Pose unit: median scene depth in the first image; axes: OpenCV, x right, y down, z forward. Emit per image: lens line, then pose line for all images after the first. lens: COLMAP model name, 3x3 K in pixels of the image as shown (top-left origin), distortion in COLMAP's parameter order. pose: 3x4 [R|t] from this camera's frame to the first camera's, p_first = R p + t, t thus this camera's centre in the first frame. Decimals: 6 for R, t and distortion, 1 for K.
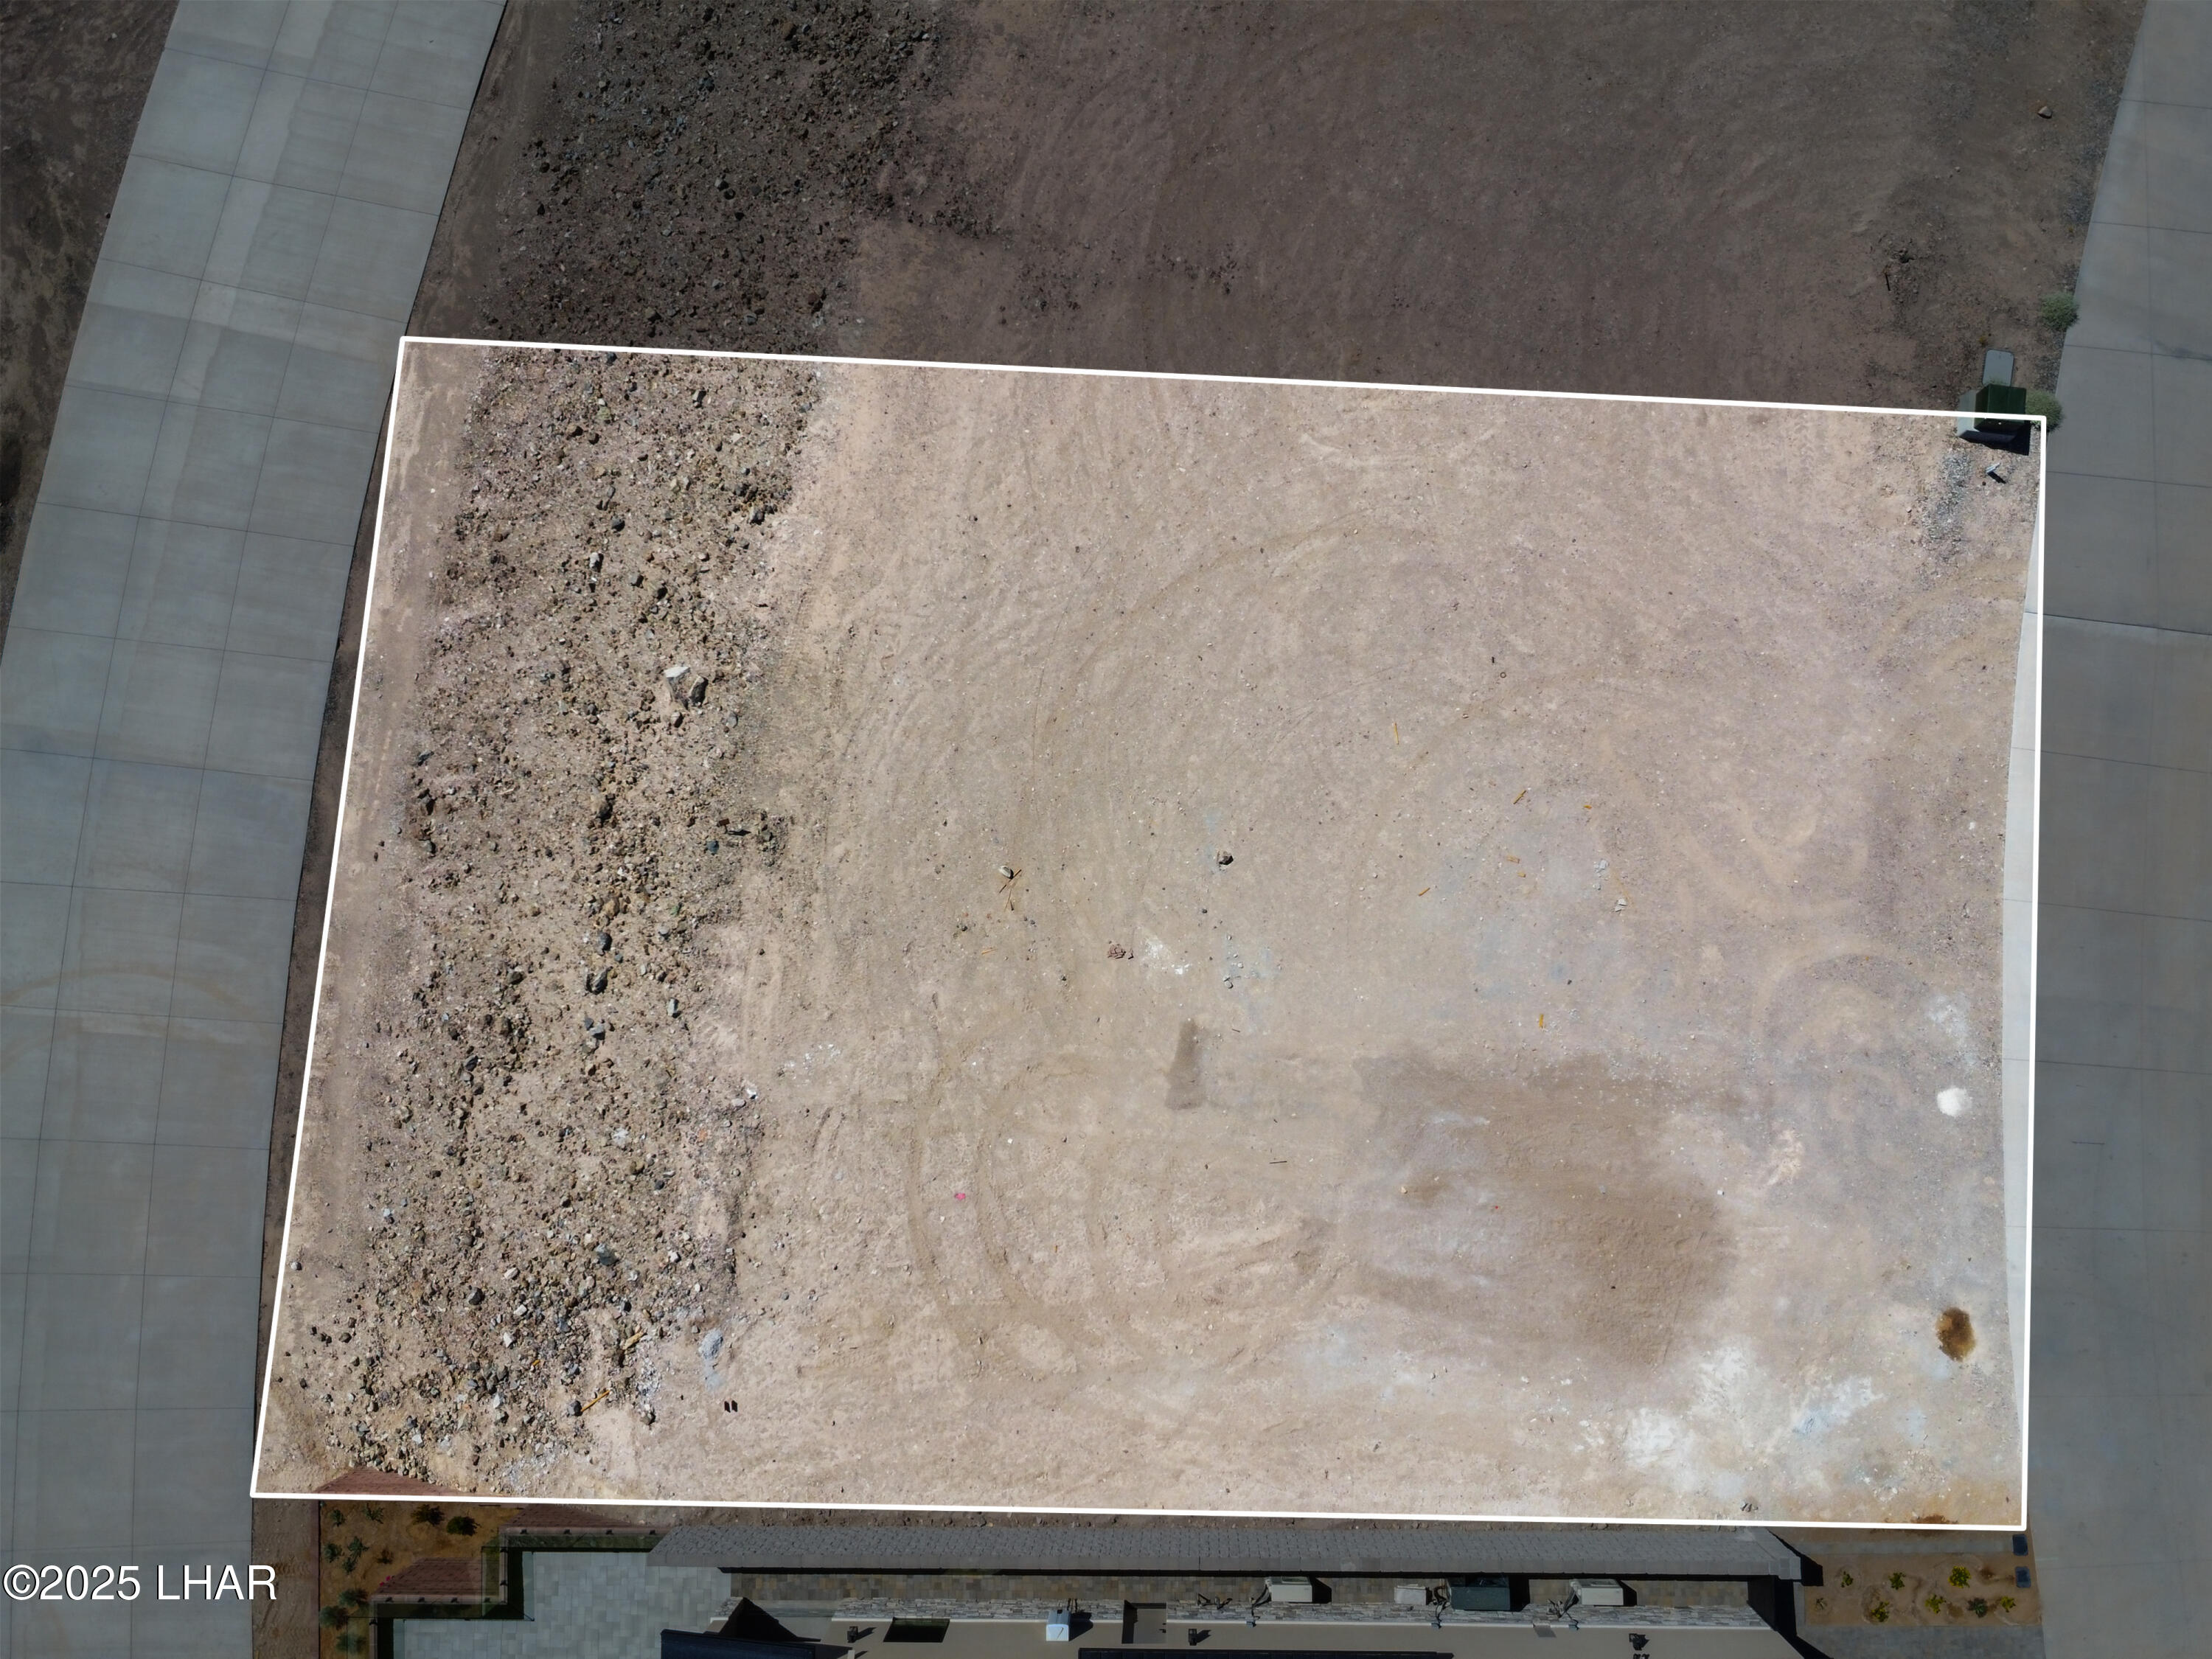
lens RADIAL K [[1673.7, 0, 1100.3], [0, 1673.7, 825.8], [0, 0, 1]] dist [-0.002258, 0.003128]
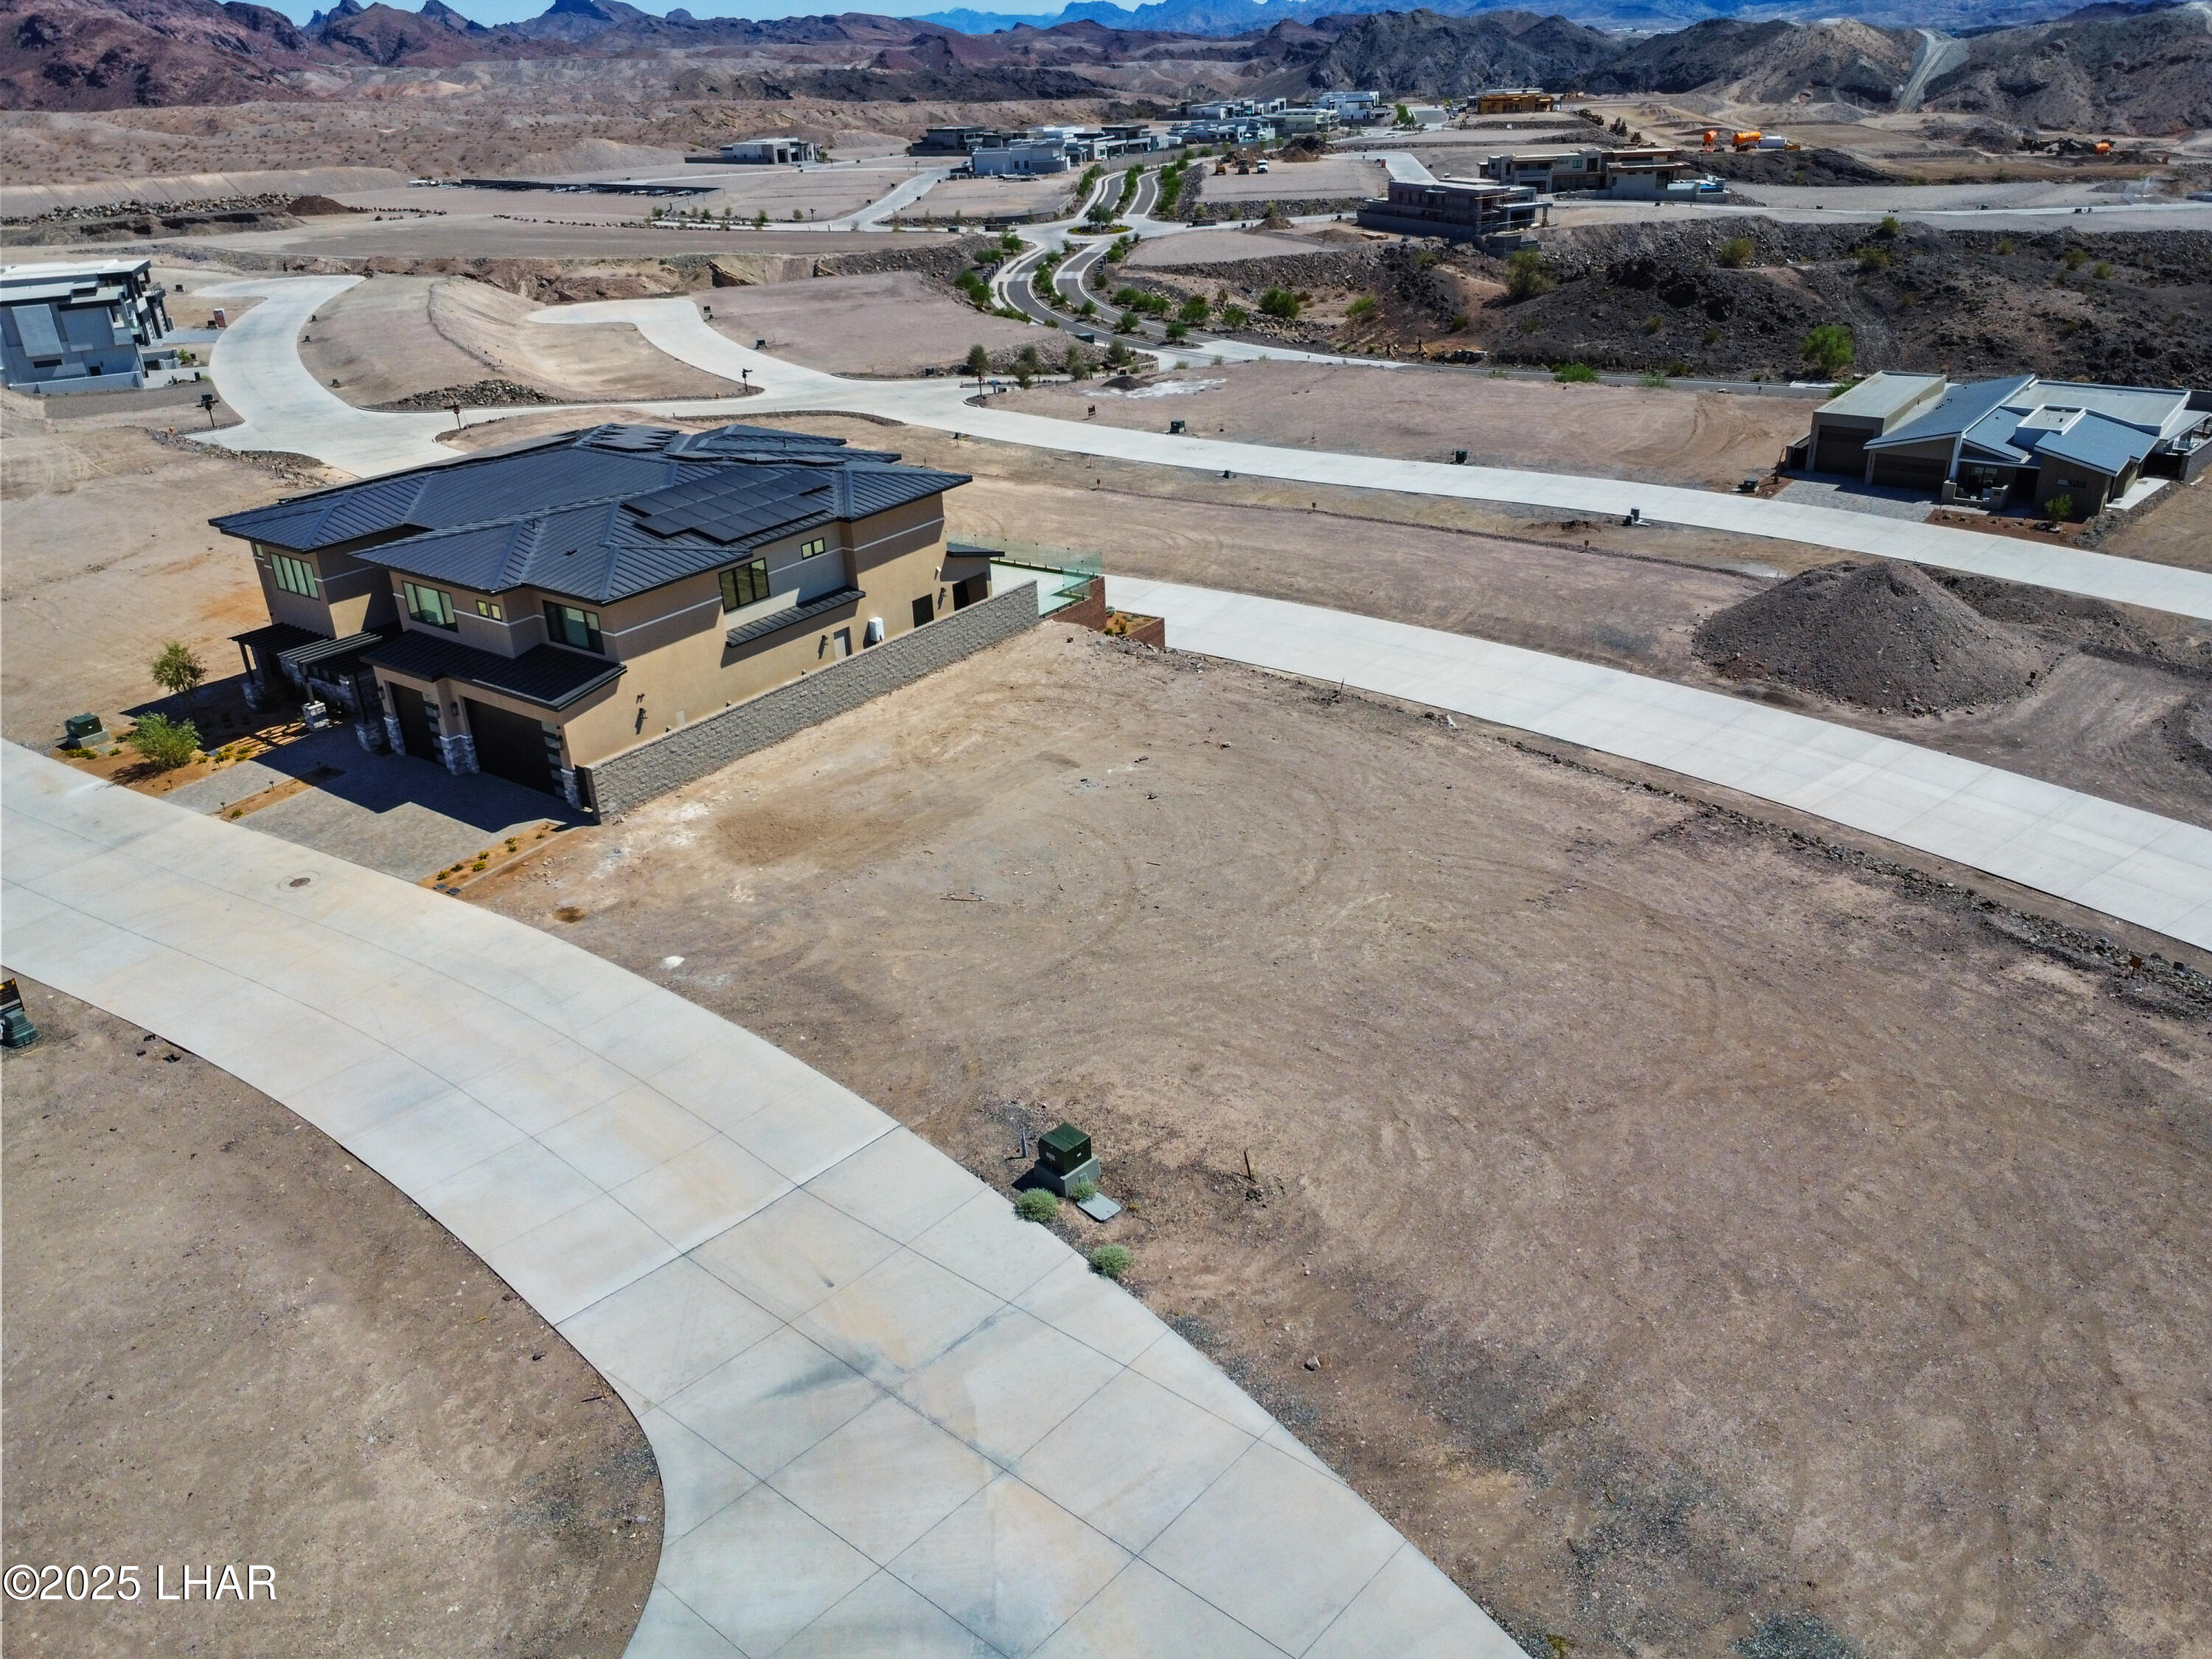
lens RADIAL K [[1666.9, 0, 1107.7], [0, 1666.9, 819.1], [0, 0, 1]] dist [0.008848, -0.010806]
pose [[-0.595335, 0.400365, -0.696623, 1.081059], [-0.787340, -0.117798, 0.605161, -0.805352], [0.160224, 0.908752, 0.385353, 0.425768]]
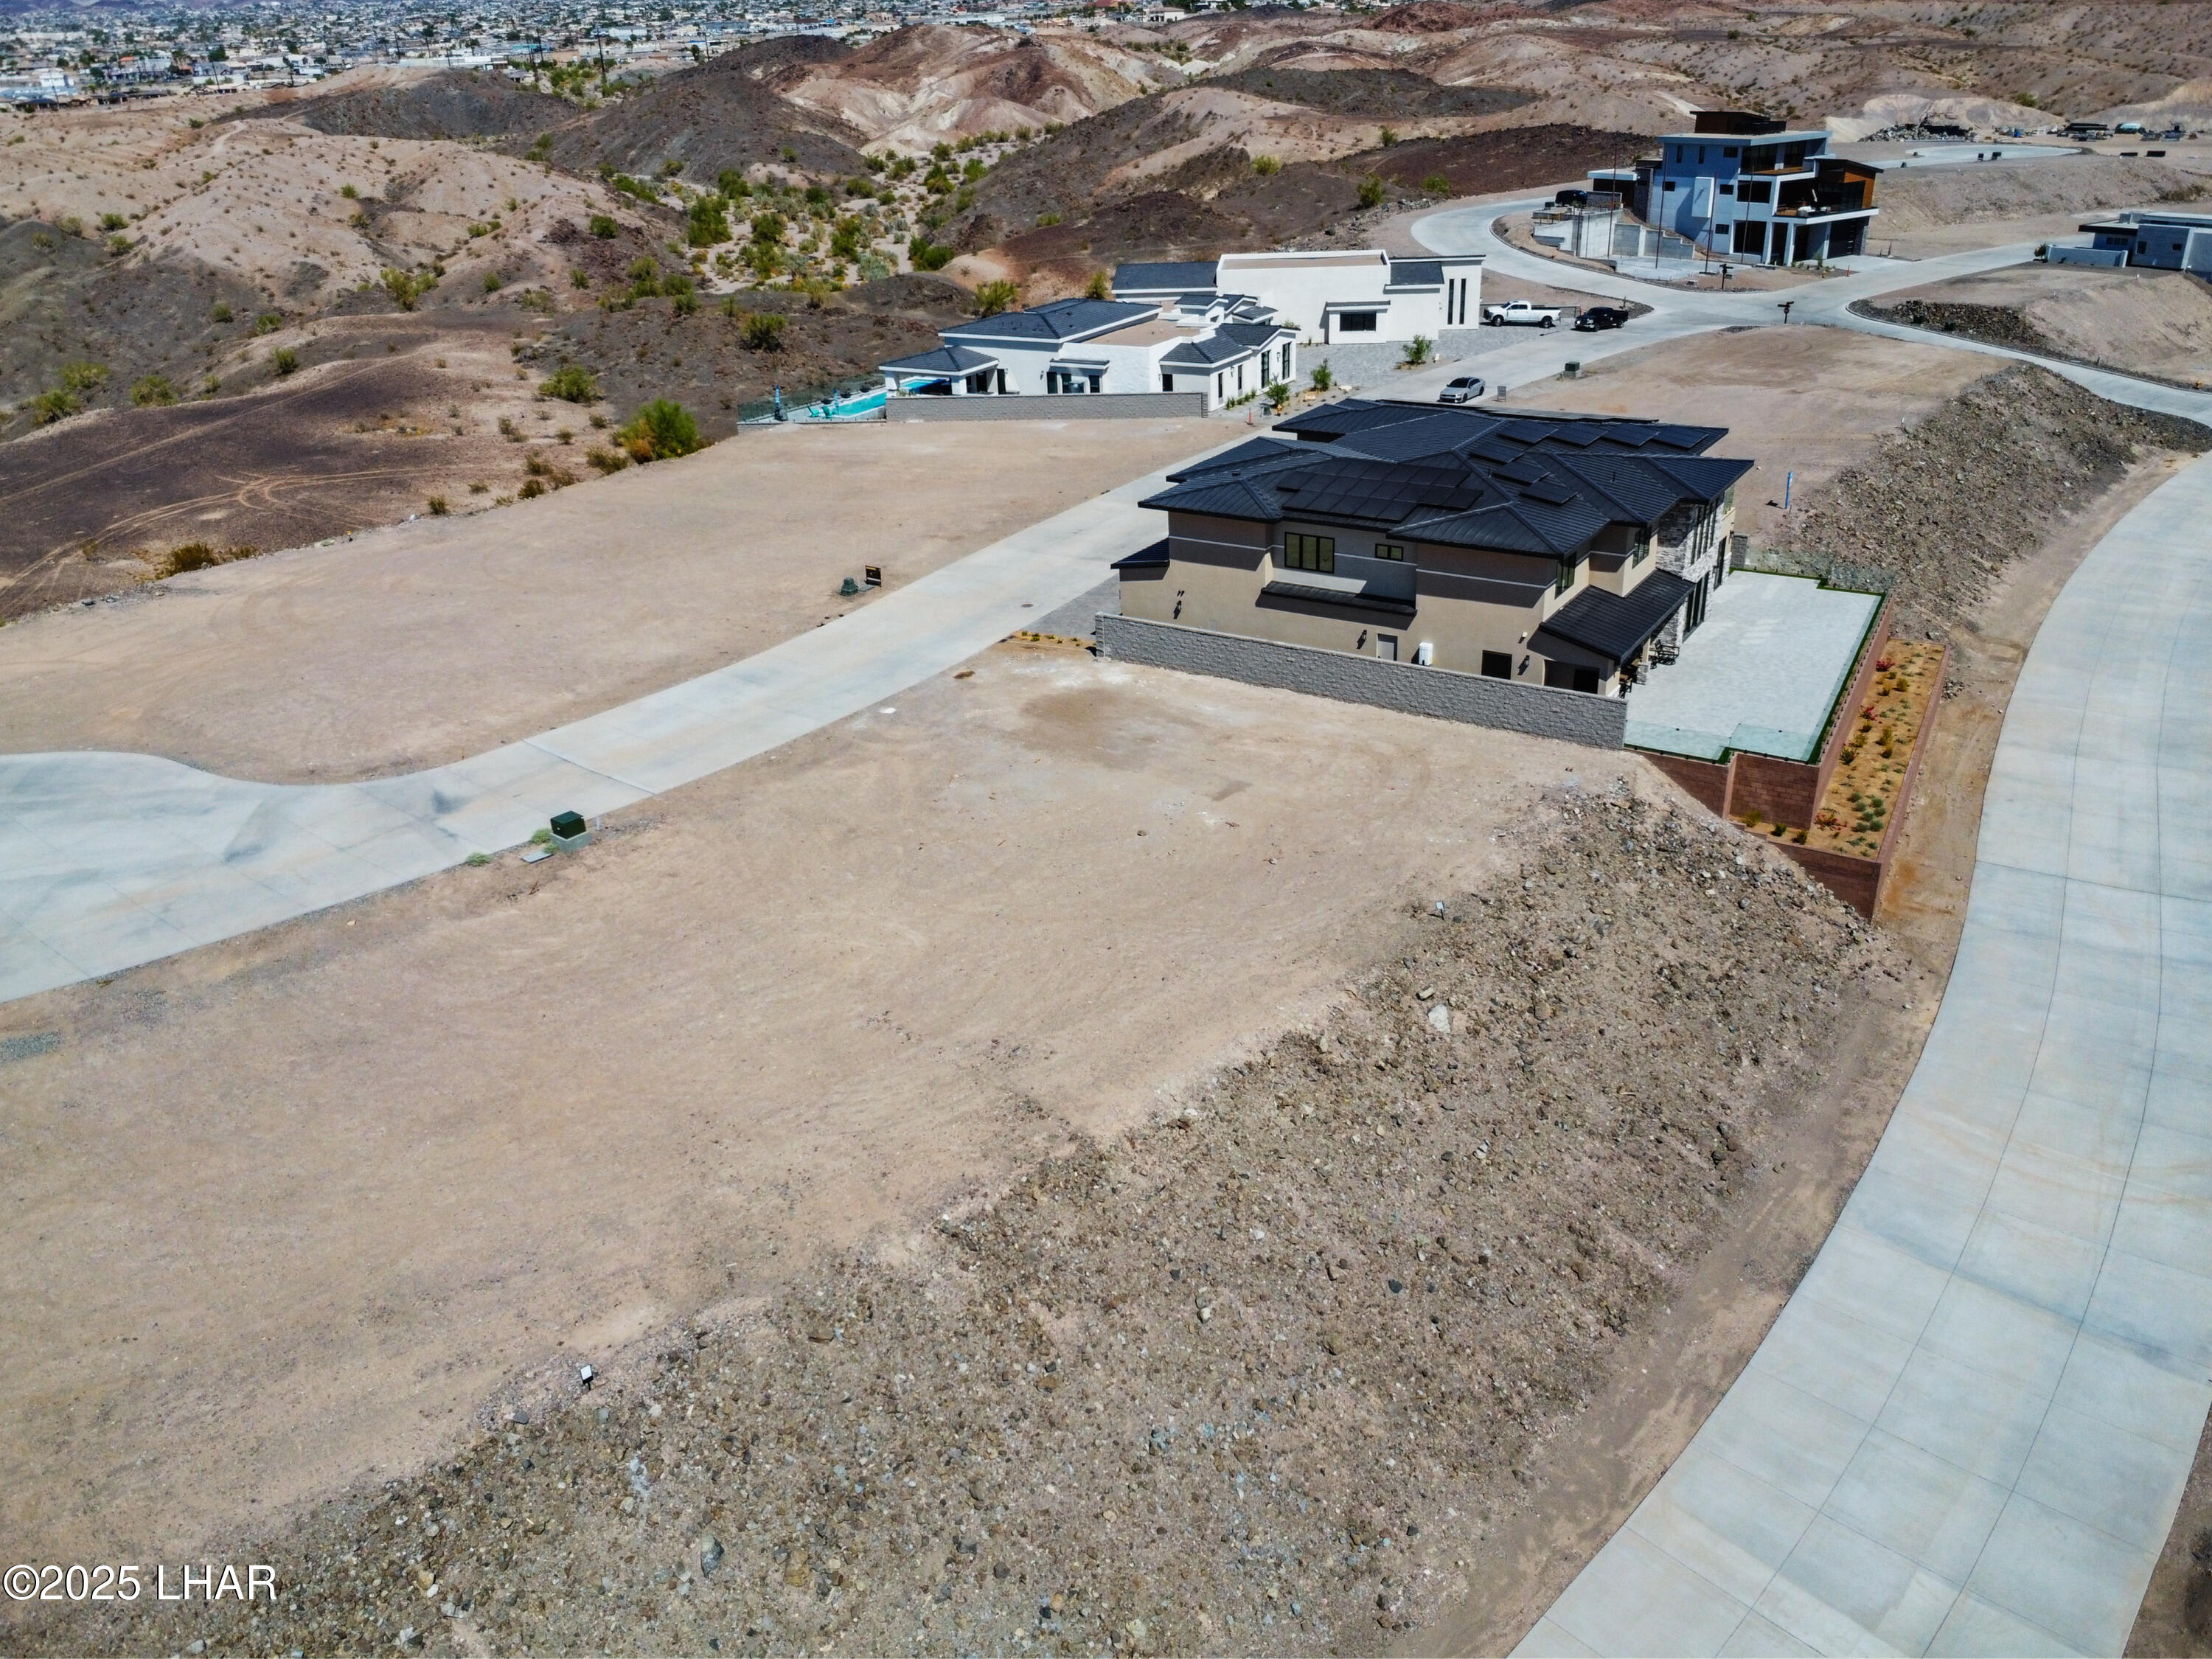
lens RADIAL K [[1666.9, 0, 1107.7], [0, 1666.9, 819.1], [0, 0, 1]] dist [0.008848, -0.010806]
pose [[-0.835298, -0.166580, 0.523954, -0.666025], [0.549754, -0.265016, 0.792172, -1.149700], [0.006897, 0.949746, 0.312946, 0.487880]]
